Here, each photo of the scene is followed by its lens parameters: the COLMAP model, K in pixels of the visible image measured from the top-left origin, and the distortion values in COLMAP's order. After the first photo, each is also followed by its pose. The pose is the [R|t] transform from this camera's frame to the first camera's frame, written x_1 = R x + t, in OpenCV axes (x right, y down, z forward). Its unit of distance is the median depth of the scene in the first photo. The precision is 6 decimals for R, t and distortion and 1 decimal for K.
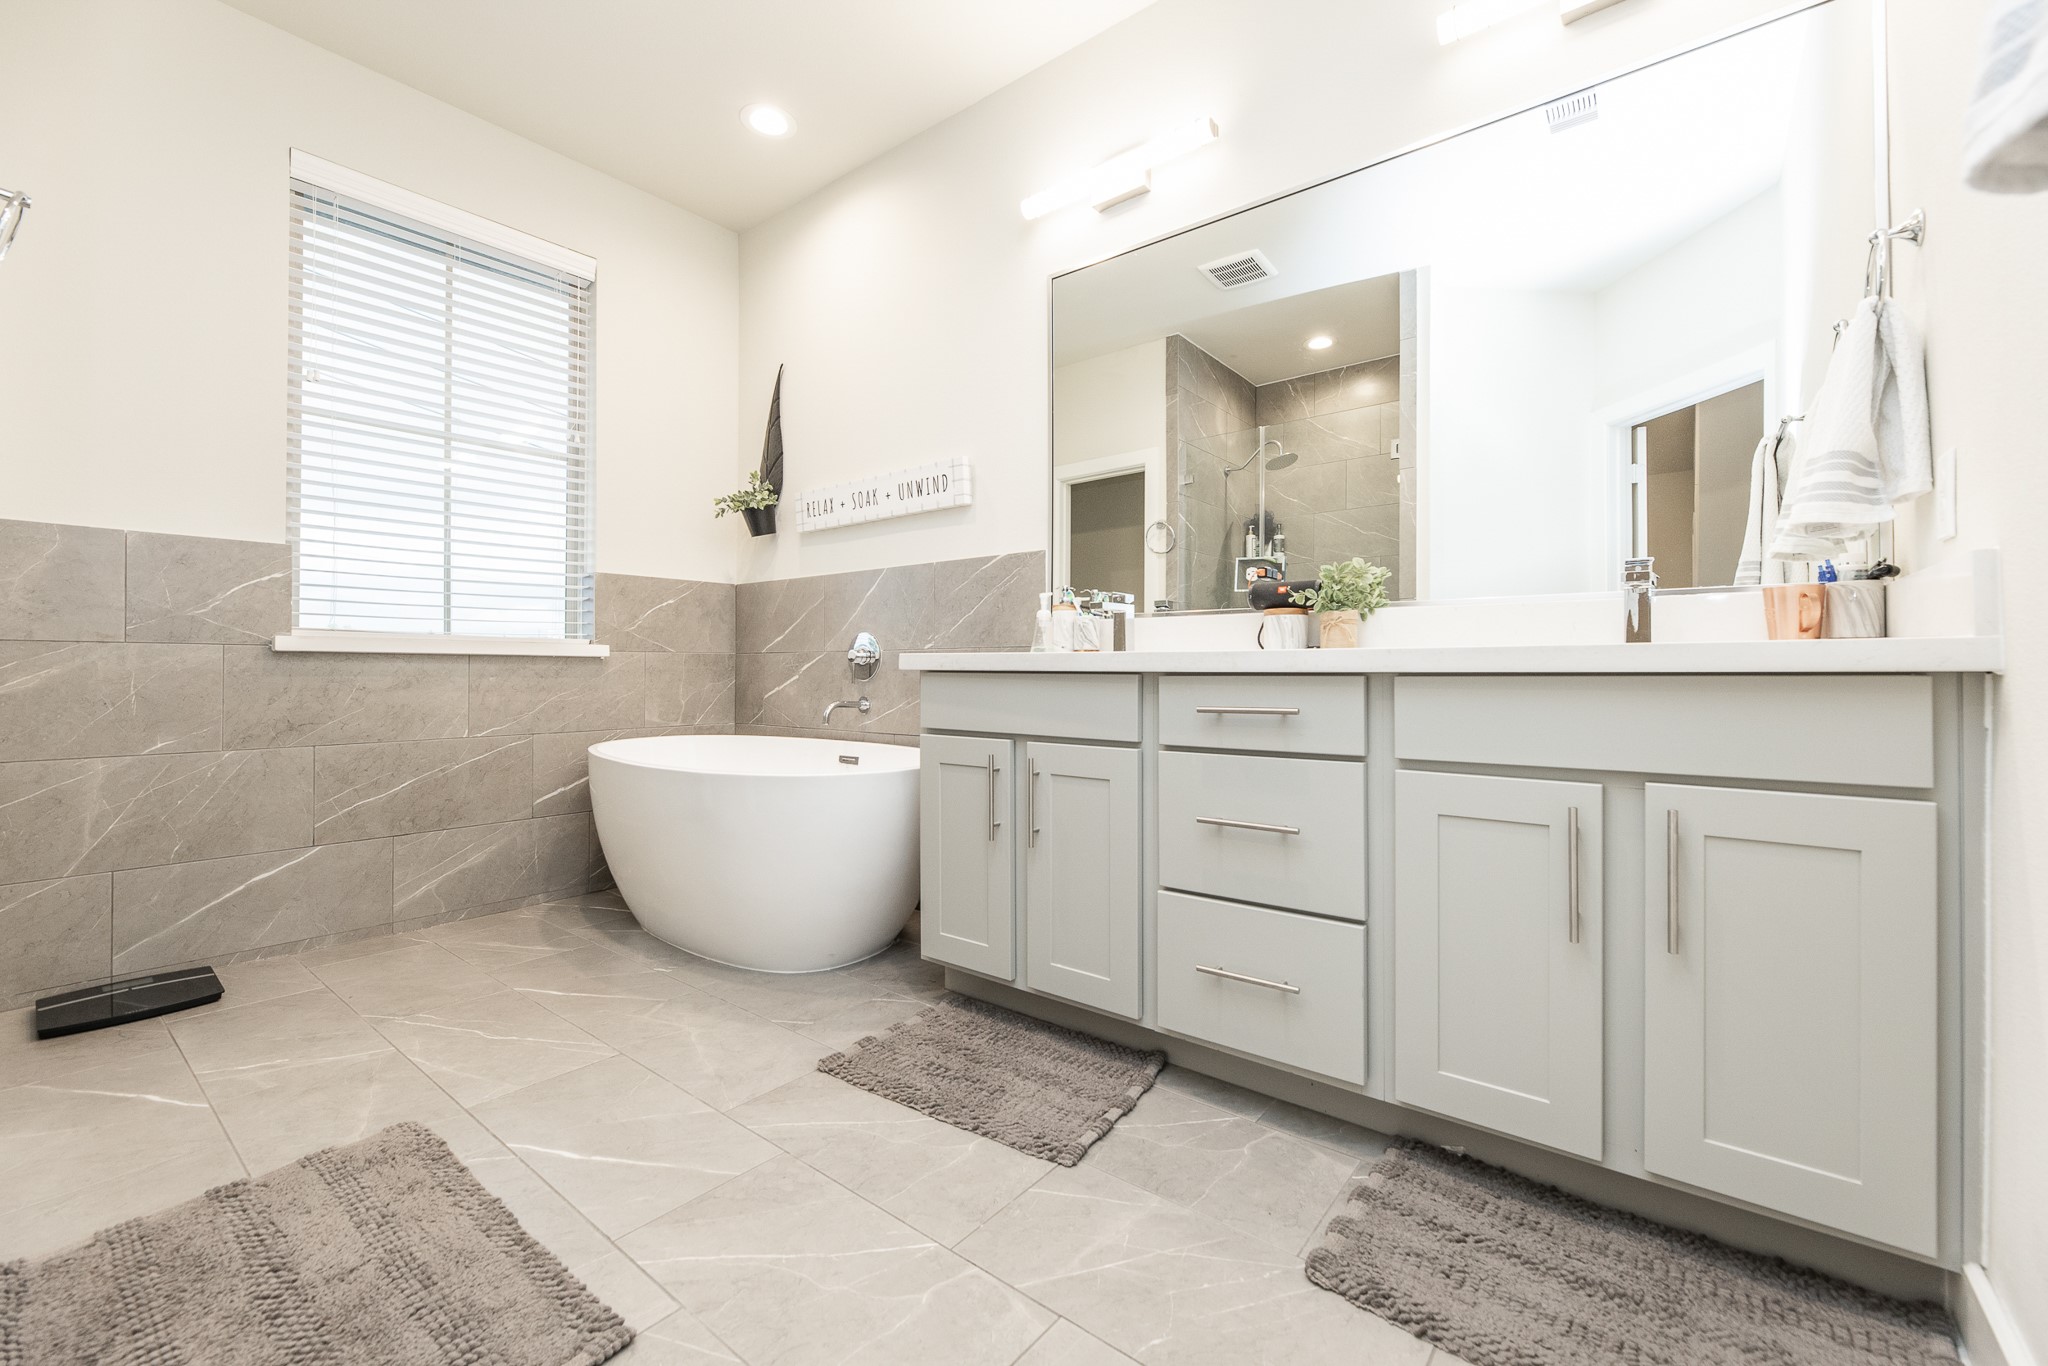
lens RADIAL K [[823.9, 0, 1038.1], [0, 823.9, 683.8], [0, 0, 1]] dist [-0.002270, 0.000168]
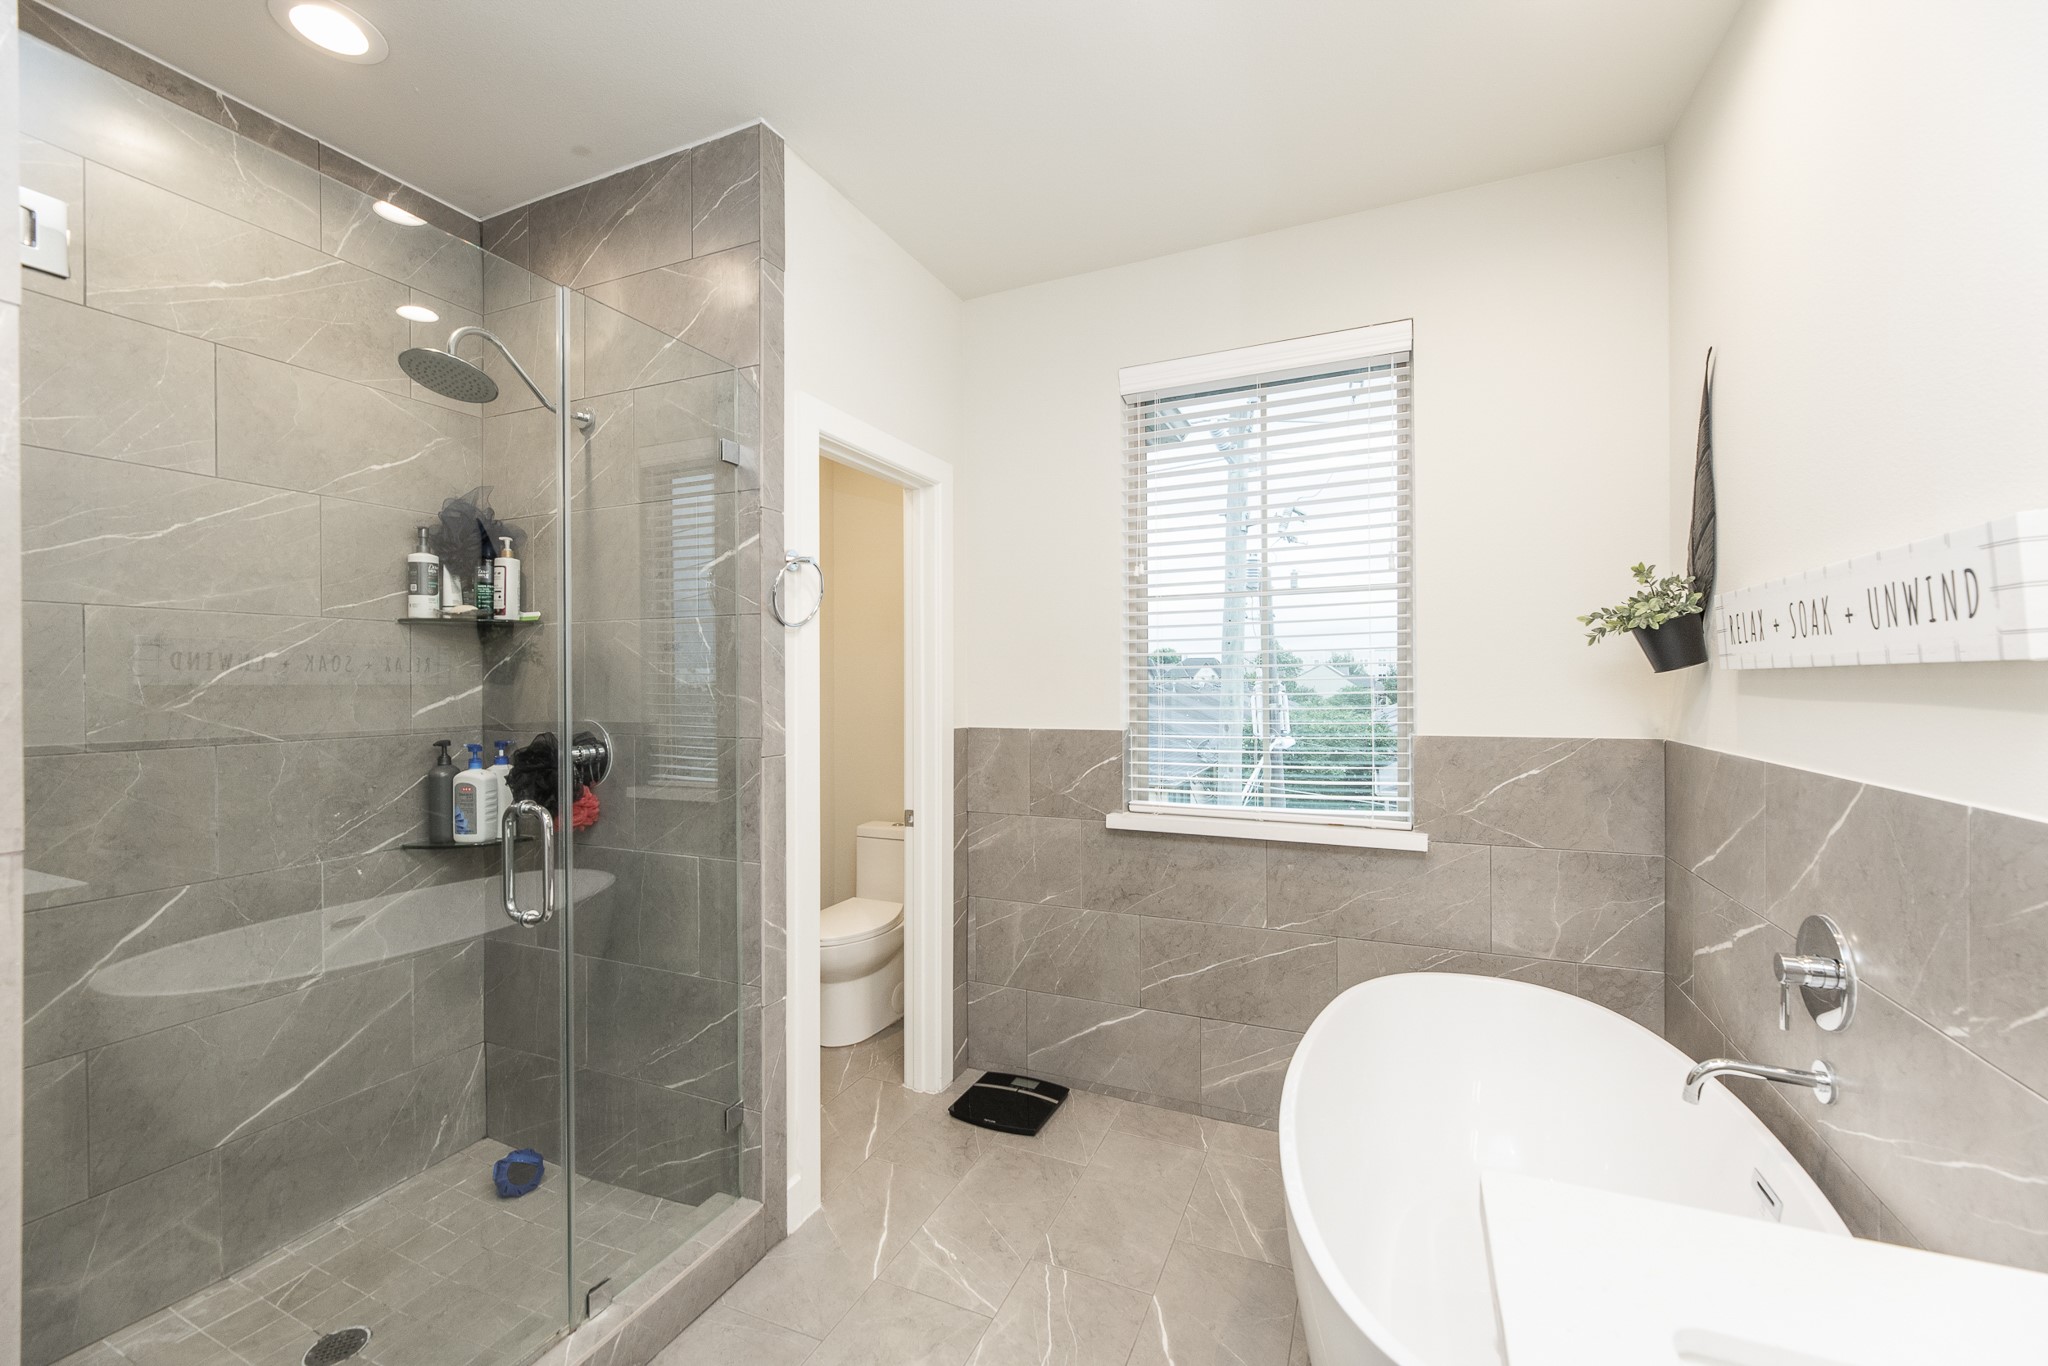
lens RADIAL K [[823.9, 0, 1038.1], [0, 823.9, 683.8], [0, 0, 1]] dist [-0.002270, 0.000168]
pose [[0.253844, -0.001556, -0.967244, 0.115668], [-0.008985, 0.999952, -0.003967, -0.200612], [0.967204, 0.009698, 0.253817, 0.540474]]
